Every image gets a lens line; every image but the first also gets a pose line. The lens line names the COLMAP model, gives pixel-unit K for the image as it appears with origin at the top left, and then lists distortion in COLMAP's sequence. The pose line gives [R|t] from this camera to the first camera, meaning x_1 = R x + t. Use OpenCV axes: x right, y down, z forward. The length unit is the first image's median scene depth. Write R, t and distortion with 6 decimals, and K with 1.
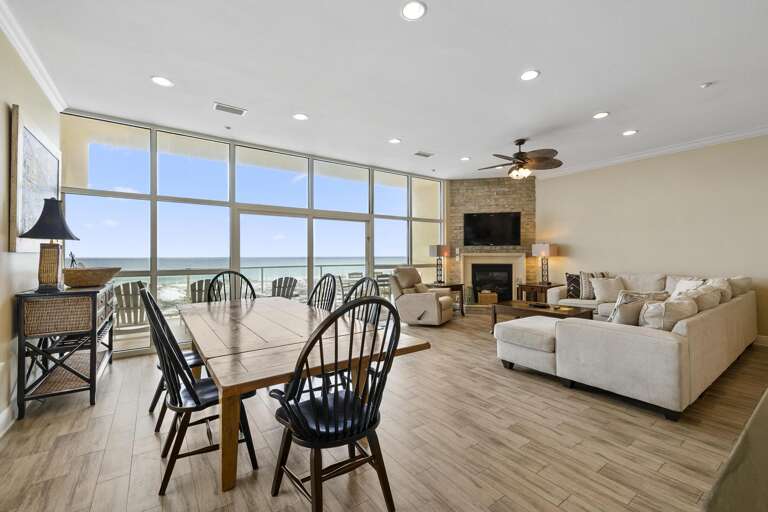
lens RADIAL K [[326.4, 0, 384.7], [0, 326.4, 251.3], [0, 0, 1]] dist [0.001483, -0.000982]
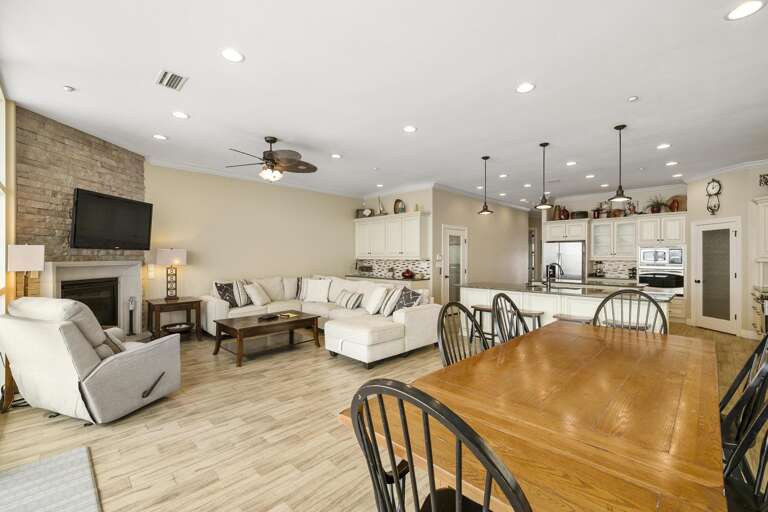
lens RADIAL K [[326.4, 0, 387.4], [0, 326.4, 256.2], [0, 0, 1]] dist [0.001483, -0.000982]
pose [[-0.166039, 0.002573, 0.986116, -0.392108], [-0.013244, 0.999901, -0.004839, -0.008576], [-0.986030, -0.013863, -0.165989, 0.617621]]
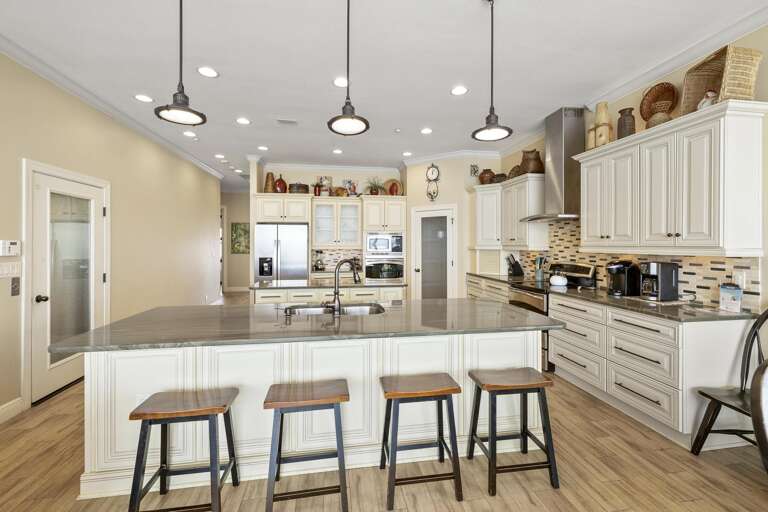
lens RADIAL K [[326.4, 0, 385.6], [0, 326.4, 244.5], [0, 0, 1]] dist [0.001483, -0.000982]
pose [[-0.897612, 0.002508, 0.440780, 0.080373], [-0.002186, 0.999946, -0.010141, -0.014183], [-0.440782, -0.010066, -0.897558, 0.418099]]
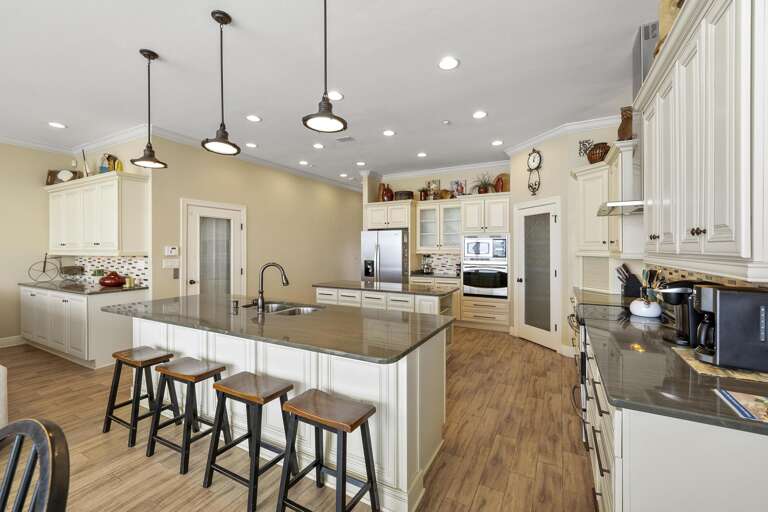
lens RADIAL K [[326.4, 0, 384.6], [0, 326.4, 246.6], [0, 0, 1]] dist [0.001483, -0.000982]
pose [[-0.440648, 0.006982, 0.897653, -0.137215], [-0.007914, 0.999901, -0.011662, -0.017629], [-0.897645, -0.012242, -0.440549, 0.173523]]
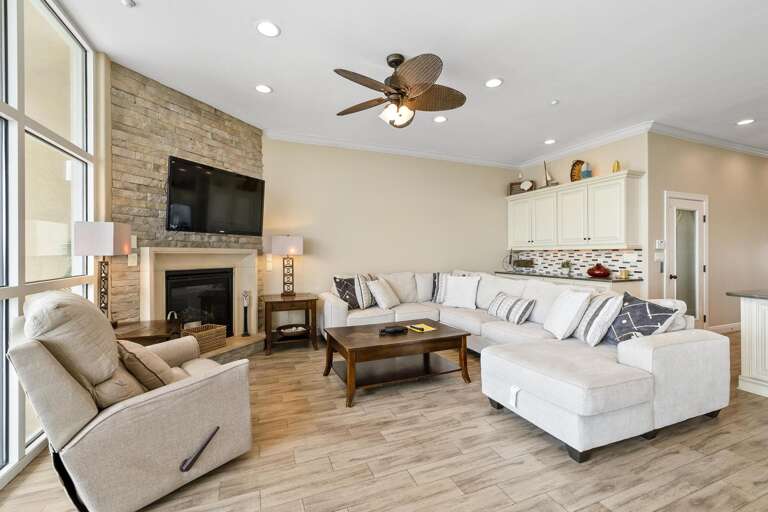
lens RADIAL K [[326.4, 0, 388.6], [0, 326.4, 253.4], [0, 0, 1]] dist [0.001483, -0.000982]
pose [[0.227481, 0.002621, 0.973779, -0.120783], [-0.011289, 0.999936, -0.000054, 0.011136], [-0.973717, -0.010981, 0.227496, 0.651928]]
